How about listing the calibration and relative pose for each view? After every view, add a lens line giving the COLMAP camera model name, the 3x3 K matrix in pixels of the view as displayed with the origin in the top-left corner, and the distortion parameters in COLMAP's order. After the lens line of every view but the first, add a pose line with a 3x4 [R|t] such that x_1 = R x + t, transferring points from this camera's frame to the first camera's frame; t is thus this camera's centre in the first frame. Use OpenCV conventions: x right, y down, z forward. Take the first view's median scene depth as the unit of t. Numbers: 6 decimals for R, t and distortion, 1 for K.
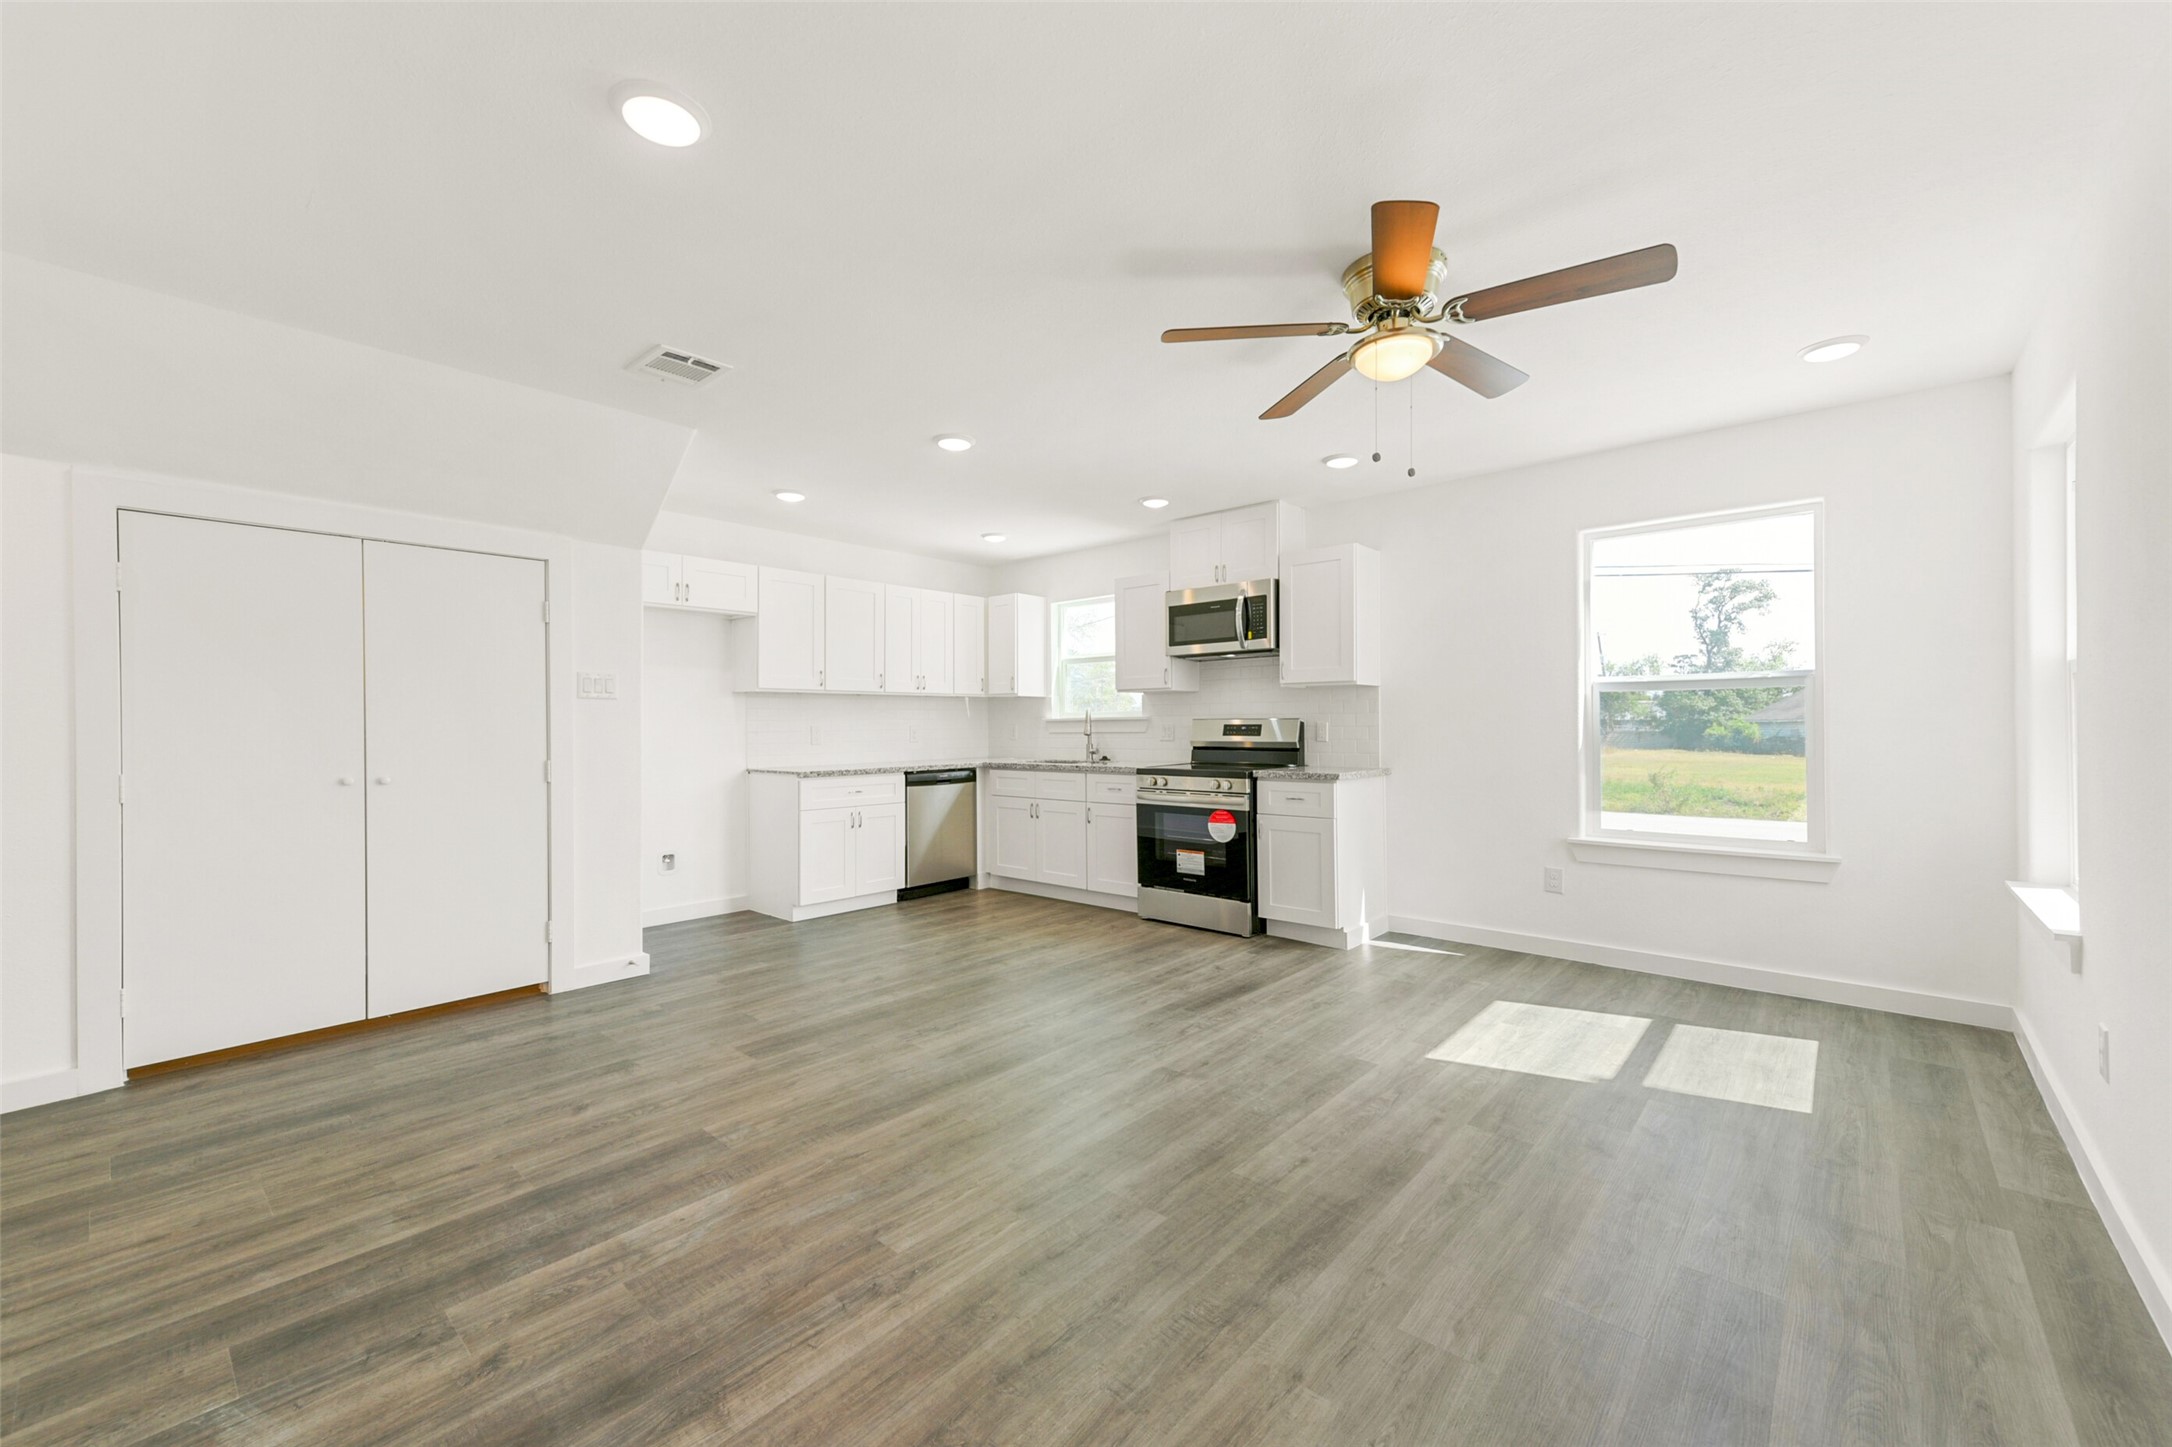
lens RADIAL K [[857.3, 0, 1076.3], [0, 857.3, 710.8], [0, 0, 1]] dist [0.020936, -0.000800]
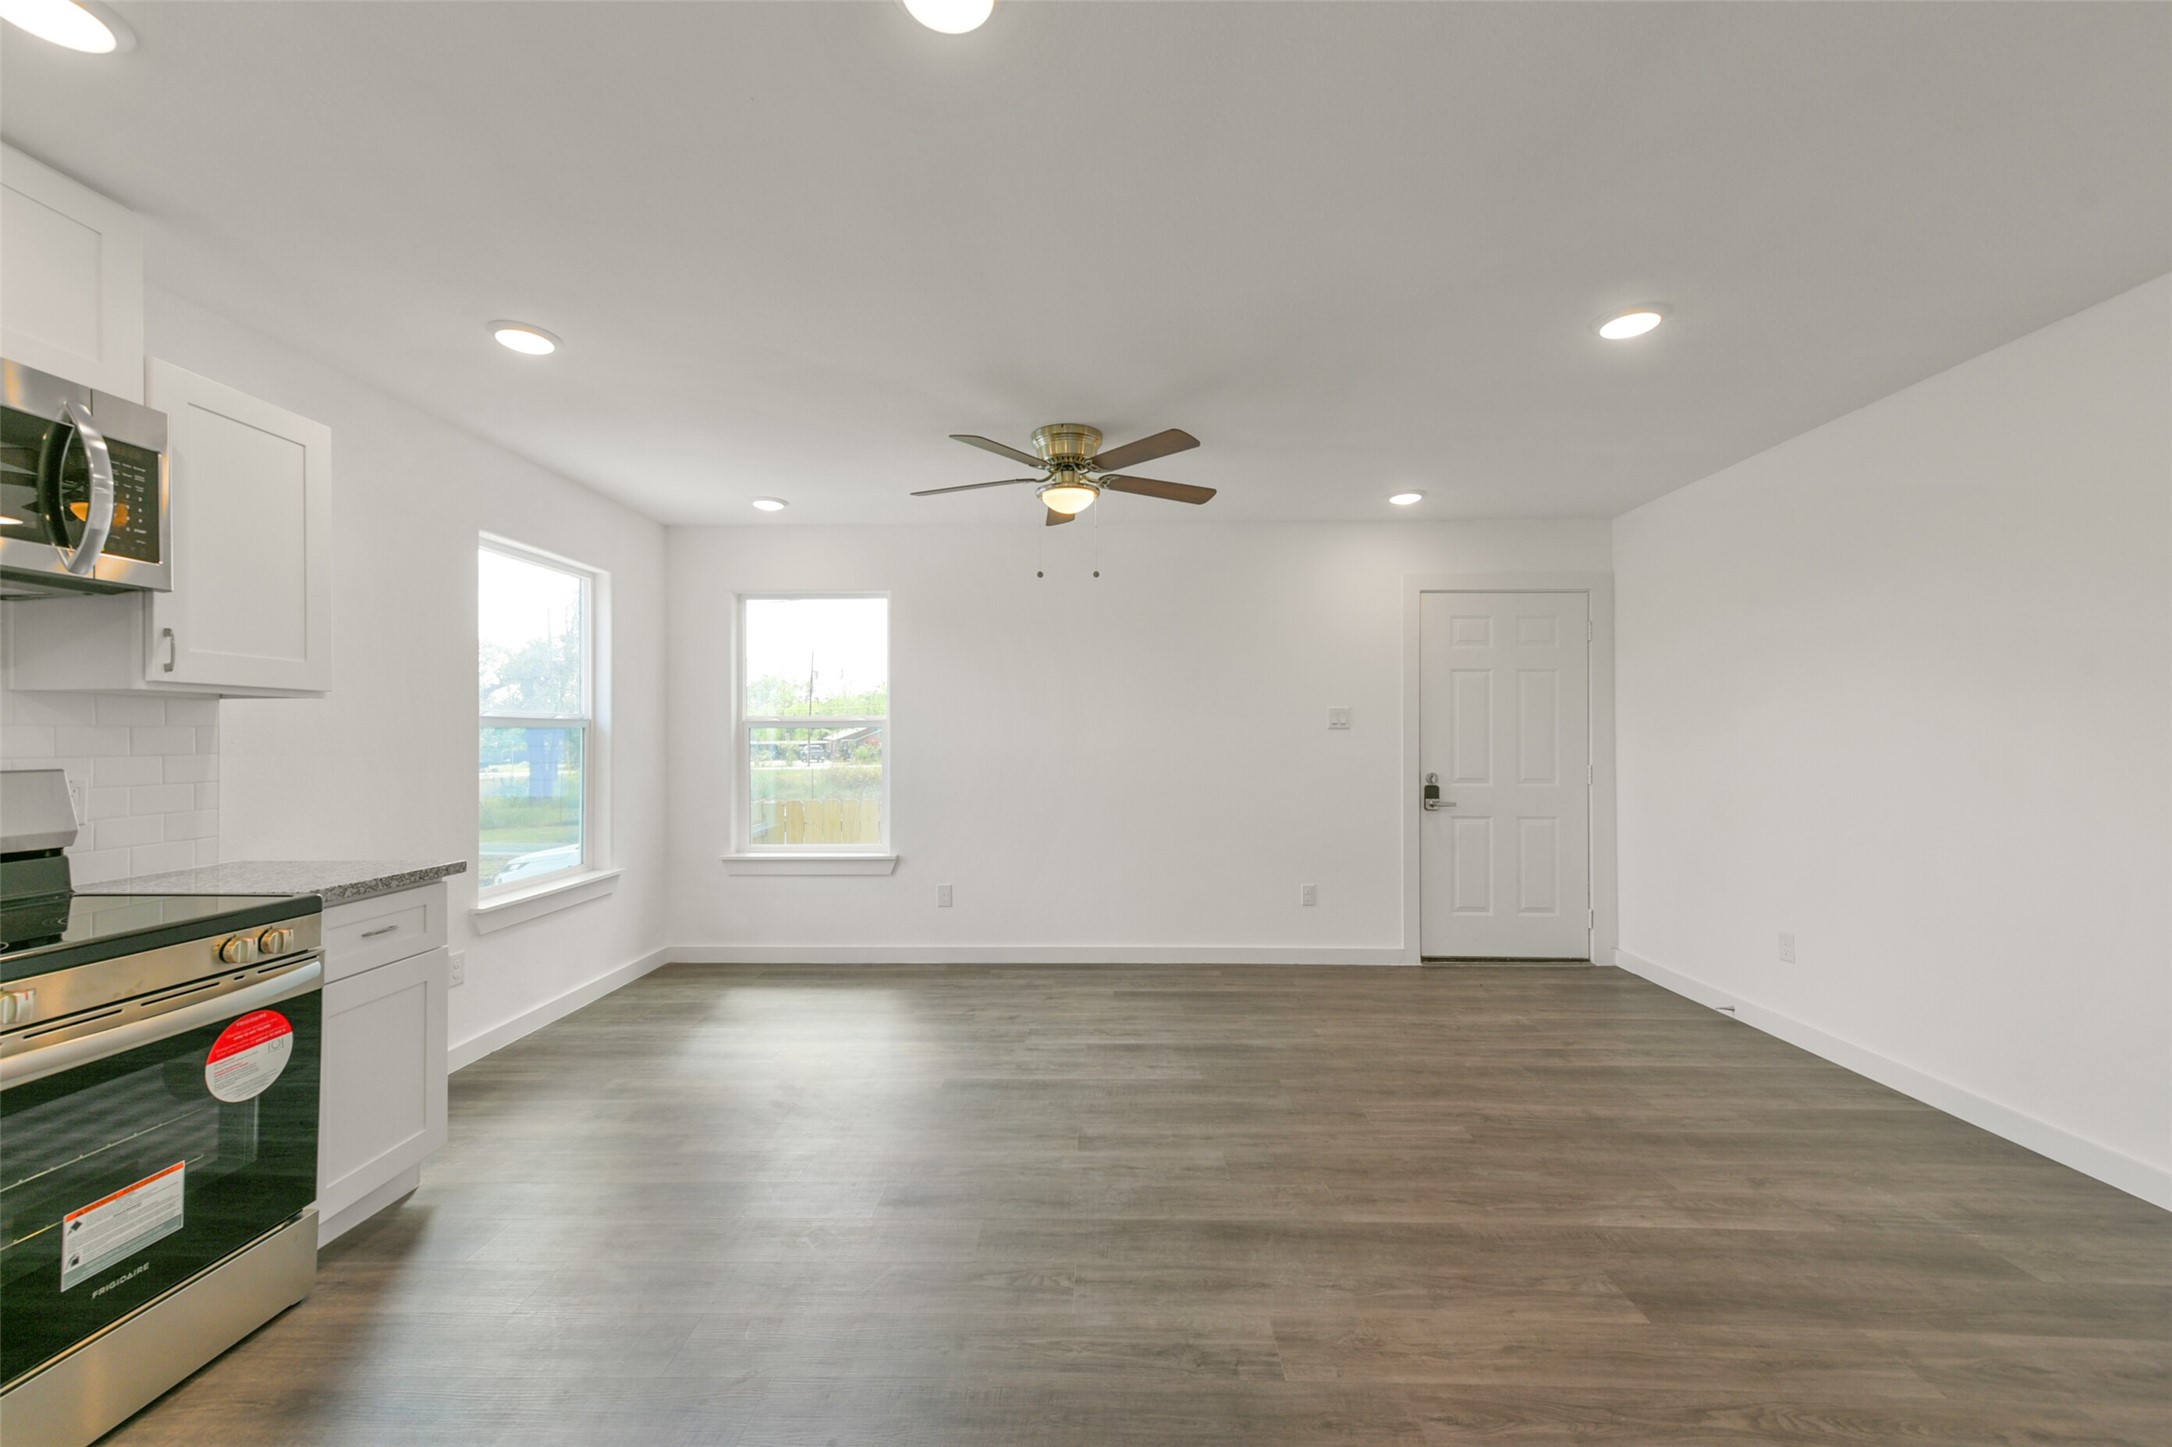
lens RADIAL K [[857.3, 0, 1080.1], [0, 857.3, 728.0], [0, 0, 1]] dist [0.020936, -0.000800]
pose [[-0.645389, 0.019136, 0.763614, -0.340147], [-0.001528, 0.999652, -0.026343, -0.000412], [-0.763853, -0.018168, -0.645135, 0.908302]]
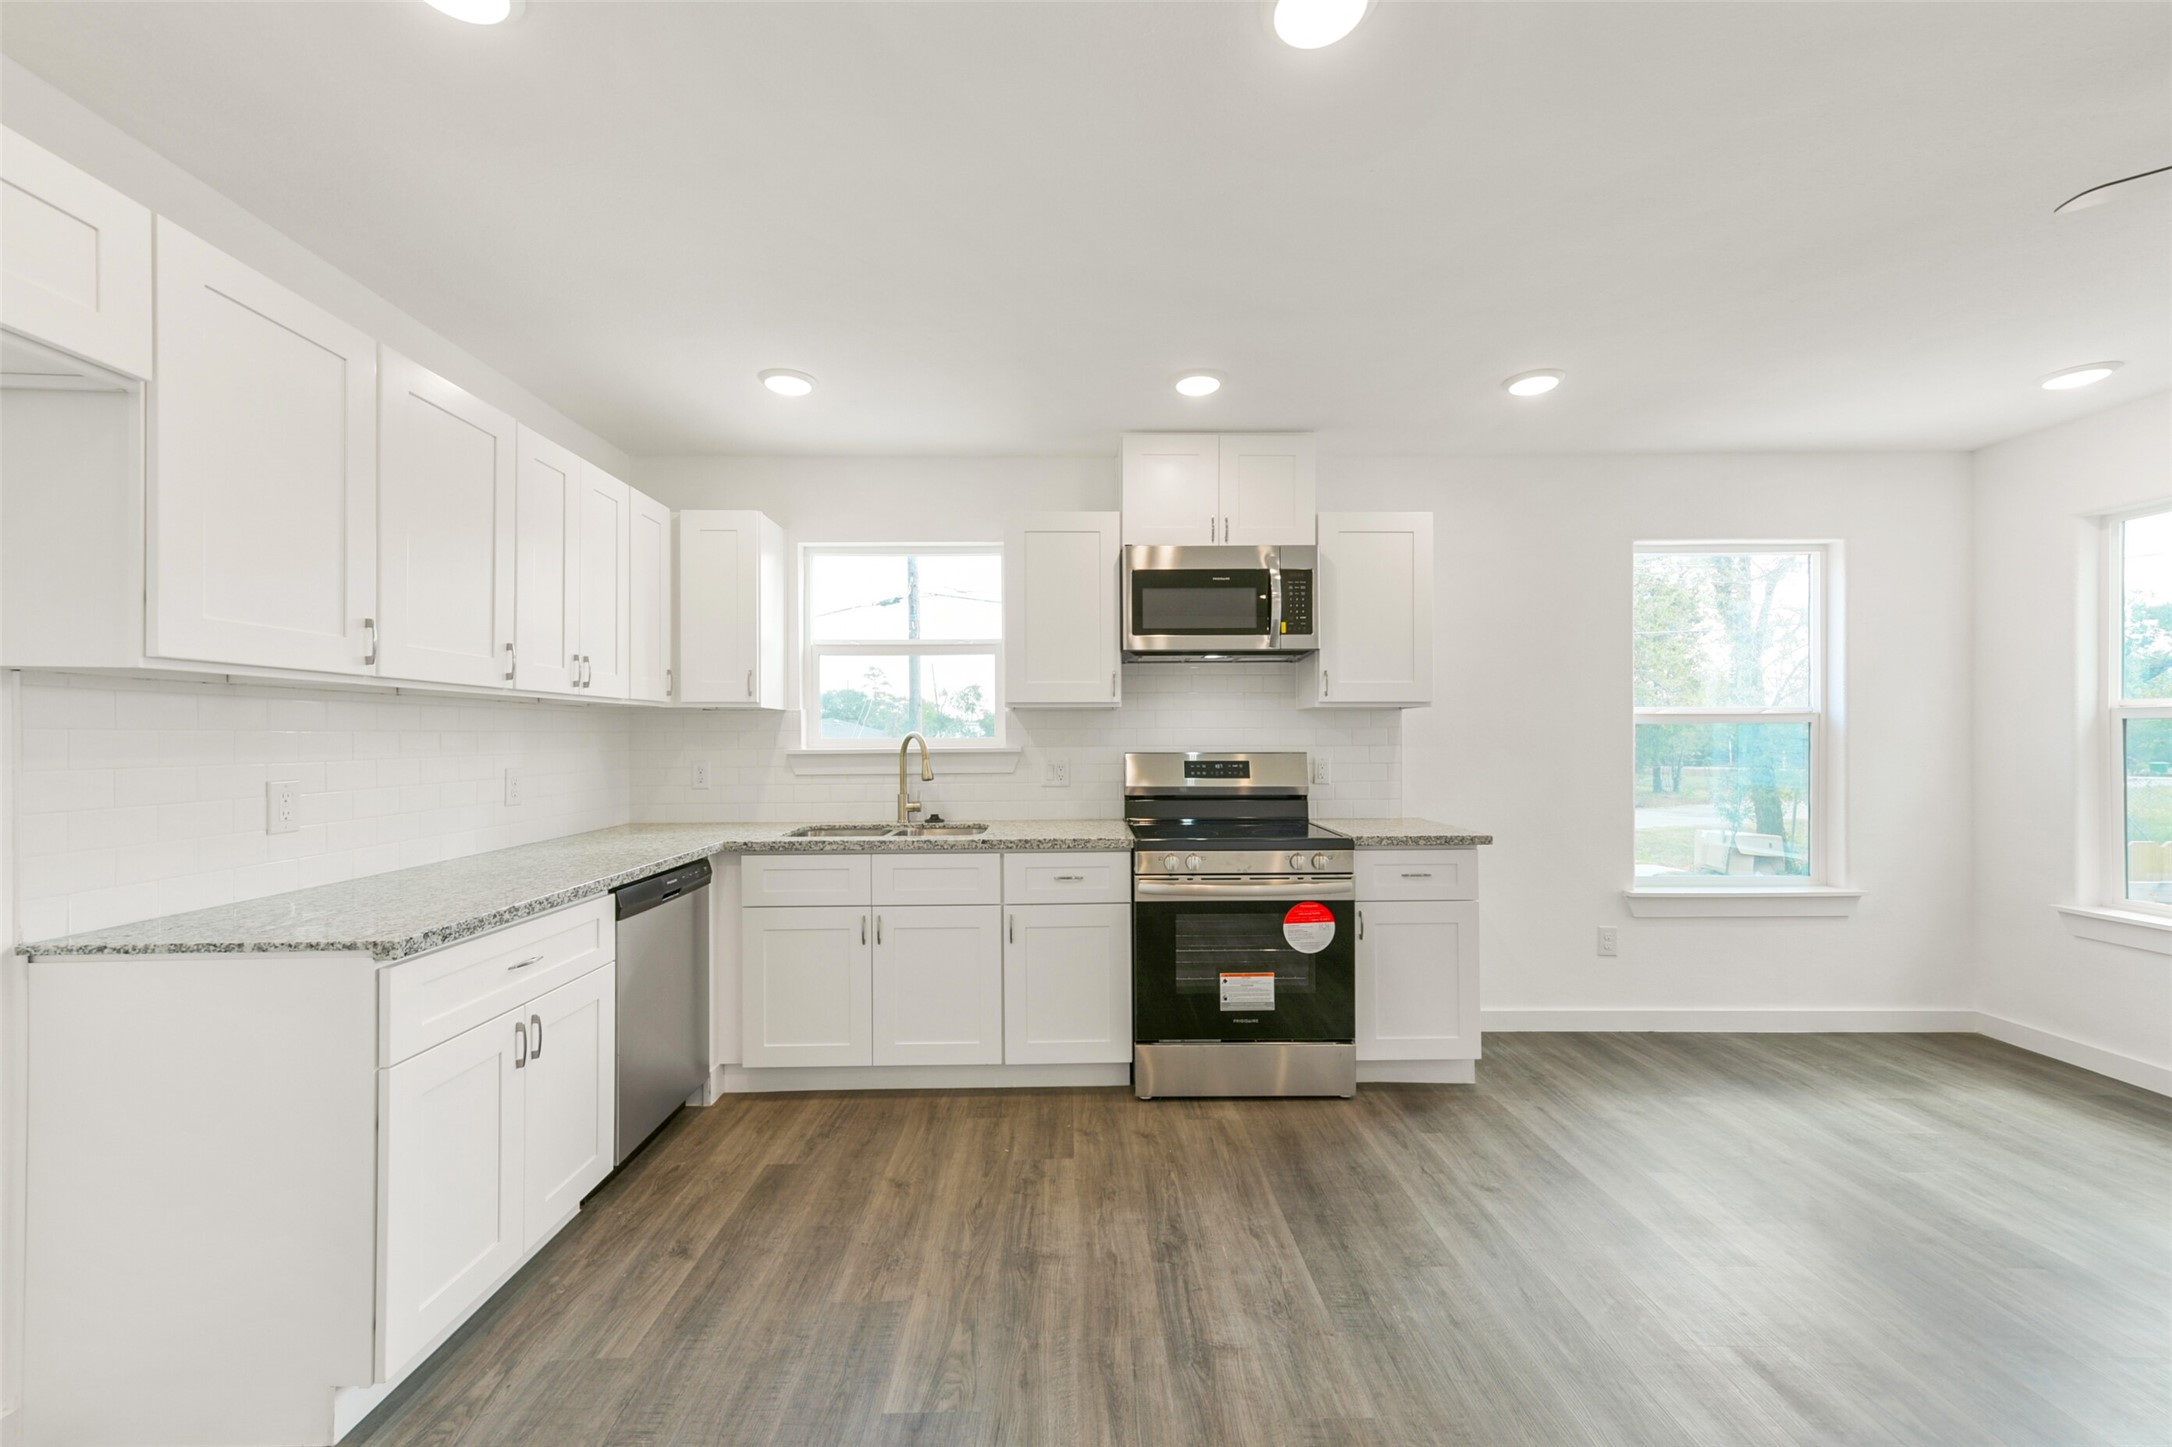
lens RADIAL K [[857.3, 0, 1086.8], [0, 857.3, 726.8], [0, 0, 1]] dist [0.020936, -0.000800]
pose [[0.732539, 0.013008, 0.680601, -0.353442], [-0.012113, 0.999908, -0.006073, -0.005923], [-0.680617, -0.003796, 0.732629, 0.608659]]
